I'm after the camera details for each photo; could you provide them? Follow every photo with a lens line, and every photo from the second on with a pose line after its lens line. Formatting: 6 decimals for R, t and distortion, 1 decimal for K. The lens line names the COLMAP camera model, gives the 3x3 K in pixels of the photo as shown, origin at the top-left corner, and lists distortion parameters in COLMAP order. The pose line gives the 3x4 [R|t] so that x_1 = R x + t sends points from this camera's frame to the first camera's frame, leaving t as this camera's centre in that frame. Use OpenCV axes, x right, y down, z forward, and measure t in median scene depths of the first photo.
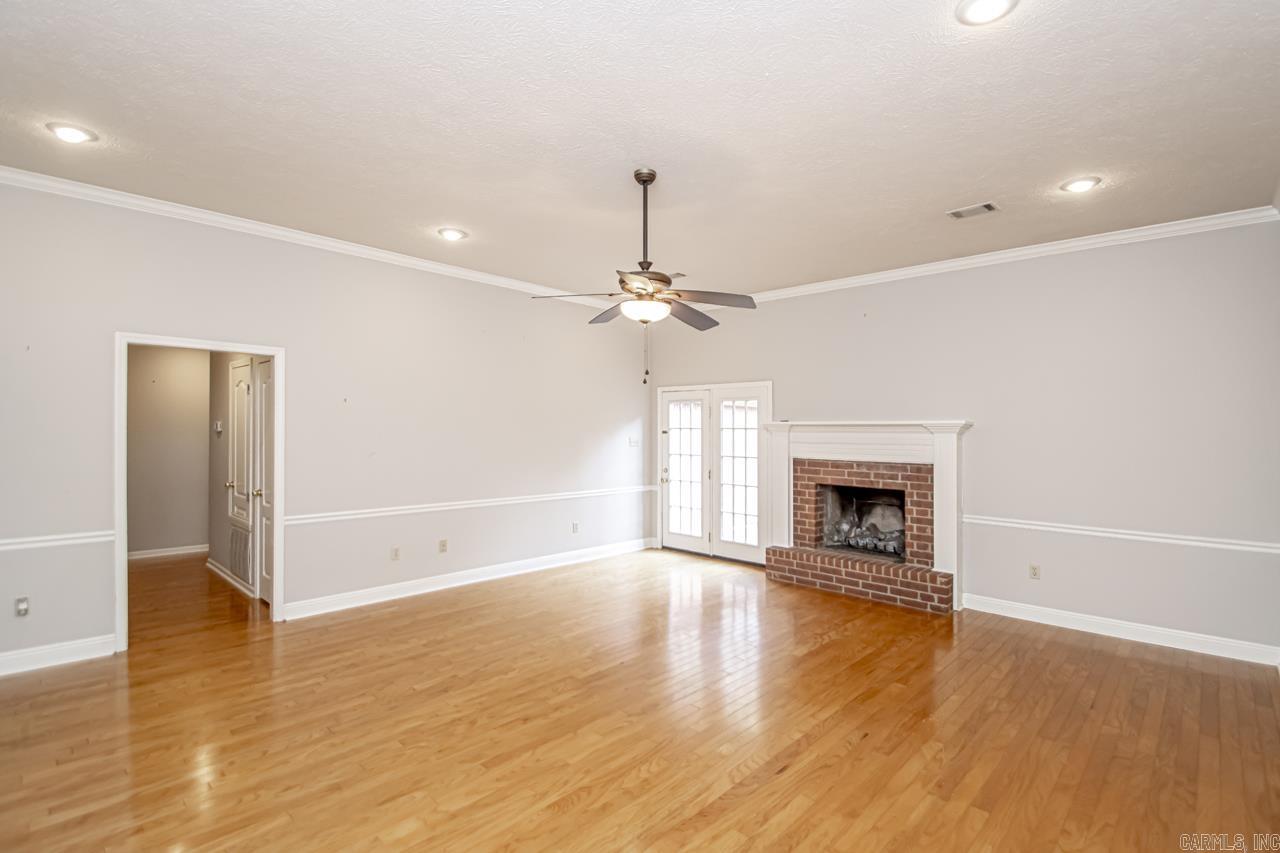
lens RADIAL K [[587.9, 0, 650.5], [0, 587.9, 428.8], [0, 0, 1]] dist [0.014682, -0.017556]
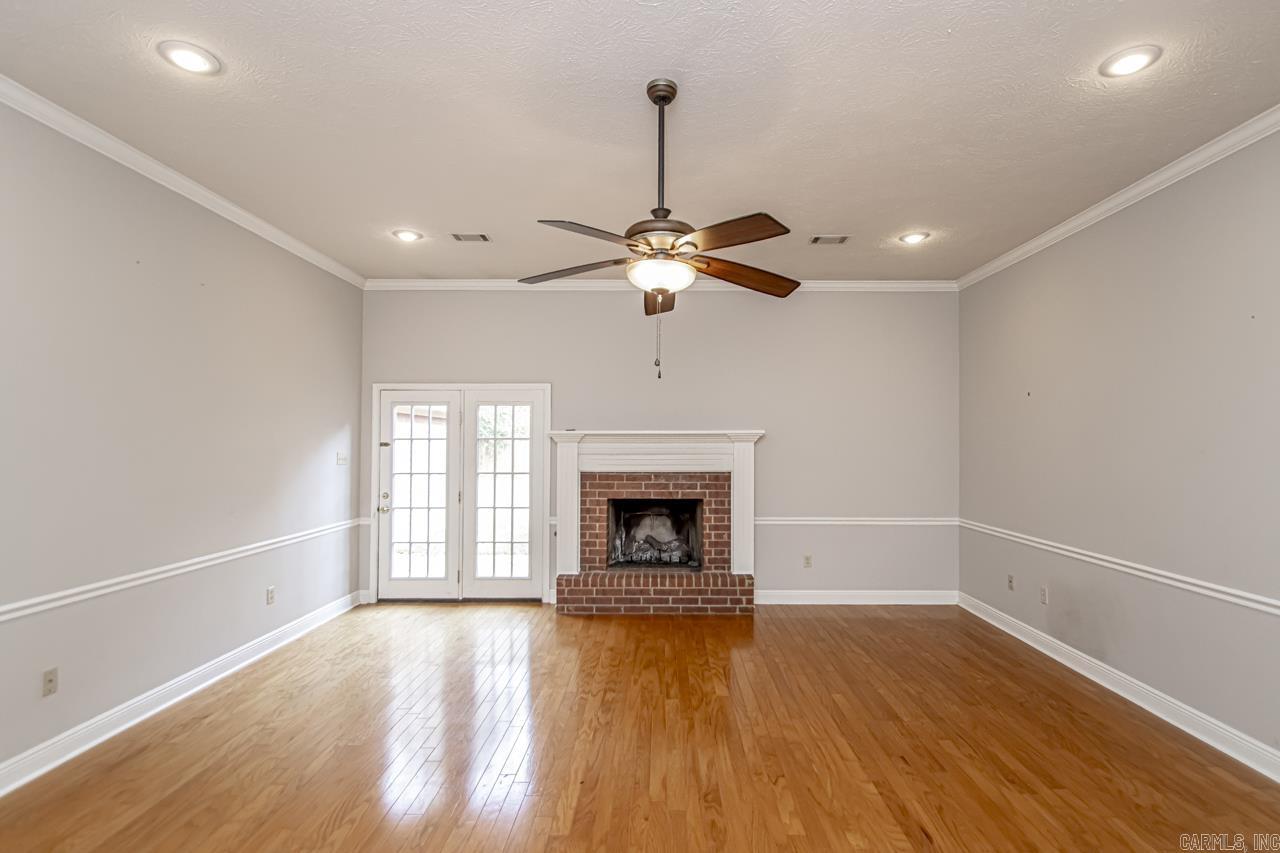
lens RADIAL K [[594.3, 0, 661.6], [0, 594.3, 428.0], [0, 0, 1]] dist [0.012196, -0.016471]
pose [[0.736046, 0.006564, 0.676899, -0.316416], [0.004601, 0.999881, -0.014699, -0.003222], [-0.676916, 0.013934, 0.735929, 0.295591]]
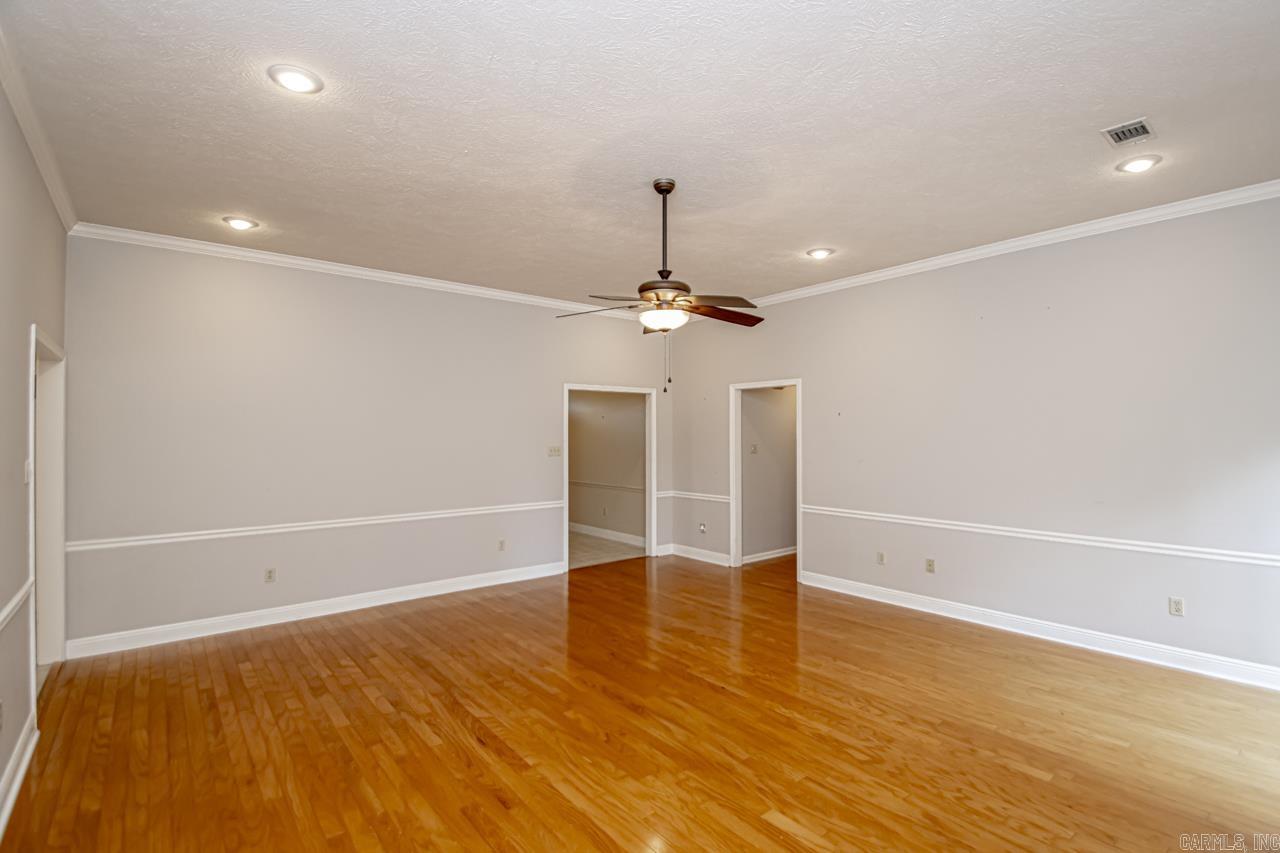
lens RADIAL K [[603.7, 0, 667.0], [0, 603.7, 434.2], [0, 0, 1]] dist [0.016464, -0.019465]
pose [[-0.113494, -0.010685, -0.993481, 0.644703], [0.005183, 0.999922, -0.011347, 0.003570], [0.993525, -0.006437, -0.113430, 0.716981]]
